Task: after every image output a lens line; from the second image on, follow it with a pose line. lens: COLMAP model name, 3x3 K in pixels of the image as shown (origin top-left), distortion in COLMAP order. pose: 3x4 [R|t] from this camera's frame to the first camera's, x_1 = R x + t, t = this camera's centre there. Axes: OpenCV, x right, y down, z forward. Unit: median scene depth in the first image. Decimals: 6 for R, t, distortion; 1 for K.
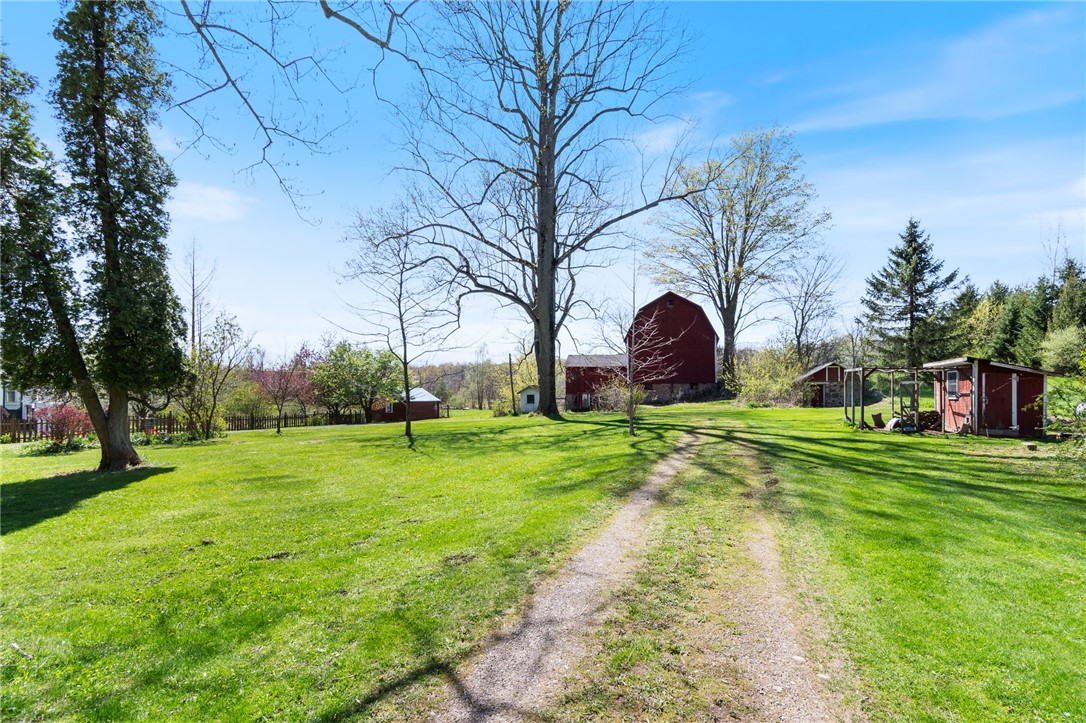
lens RADIAL K [[558.4, 0, 543.3], [0, 558.4, 390.1], [0, 0, 1]] dist [0.000722, 0.000227]
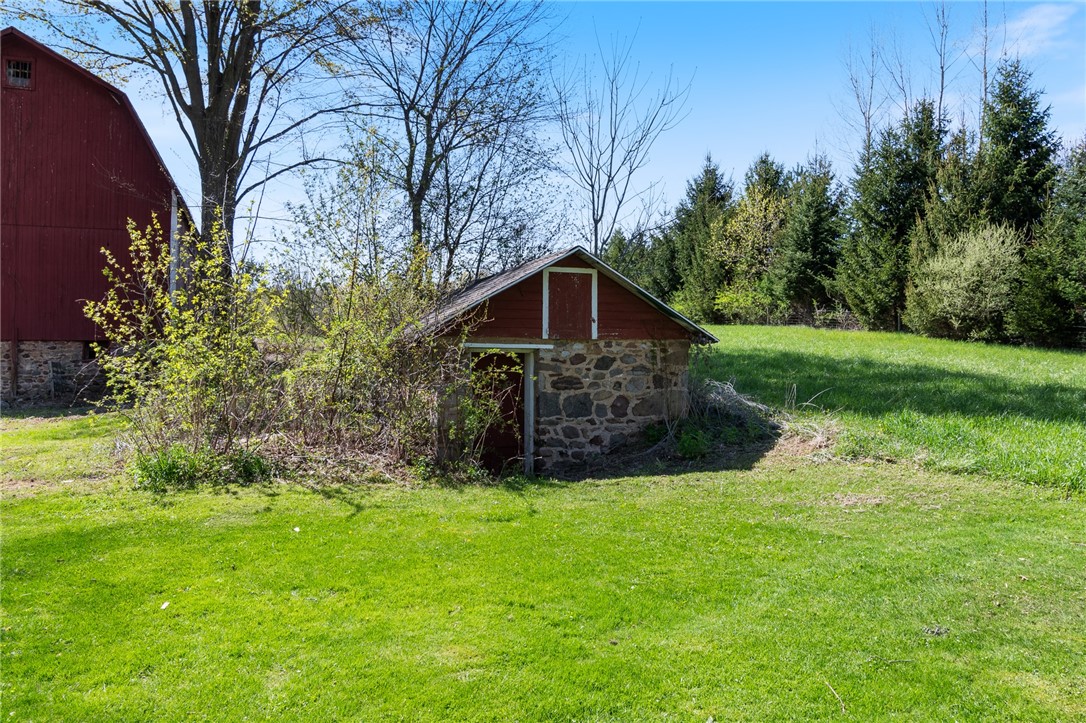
lens RADIAL K [[762.4, 0, 543.0], [0, 762.4, 341.6], [0, 0, 1]] dist [-0.001719, -0.001252]
pose [[0.823095, 0.018208, 0.567612, 0.277389], [-0.008882, 0.999776, -0.019190, -0.007667], [-0.567835, 0.010753, 0.823072, 0.614233]]
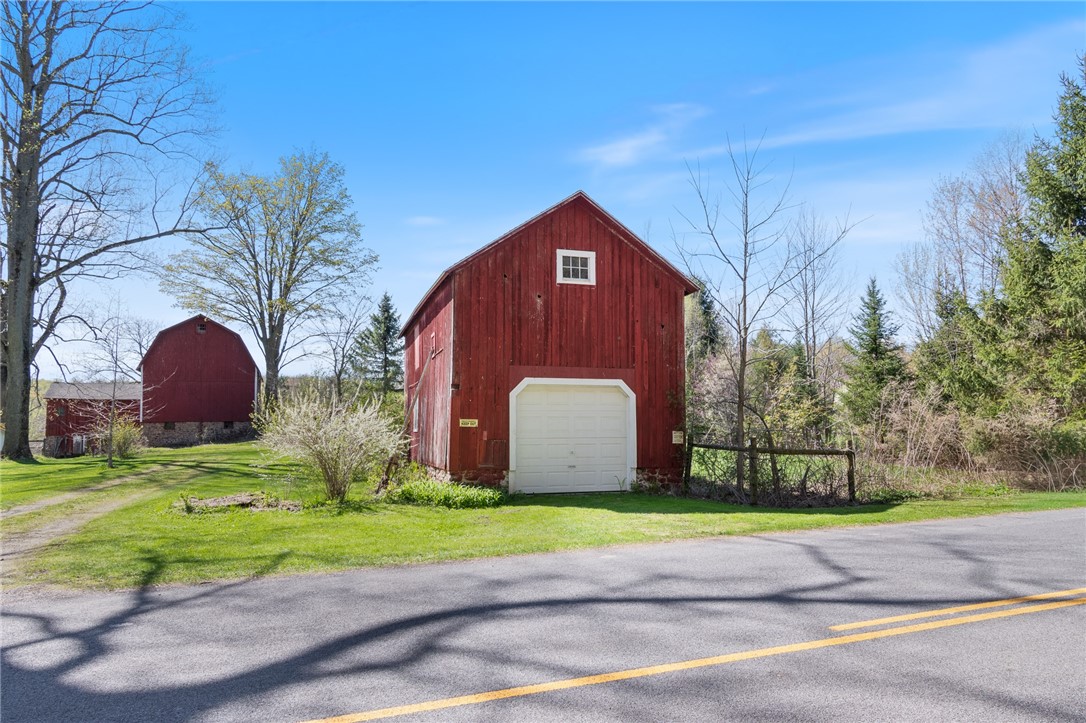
lens RADIAL K [[747.6, 0, 603.1], [0, 747.6, 381.5], [0, 0, 1]] dist [-0.001827, -0.002079]
pose [[0.779101, 0.036056, 0.625861, -0.007970], [0.004257, 0.998017, -0.062796, 0.001184], [-0.626884, 0.051589, 0.777403, -0.327573]]
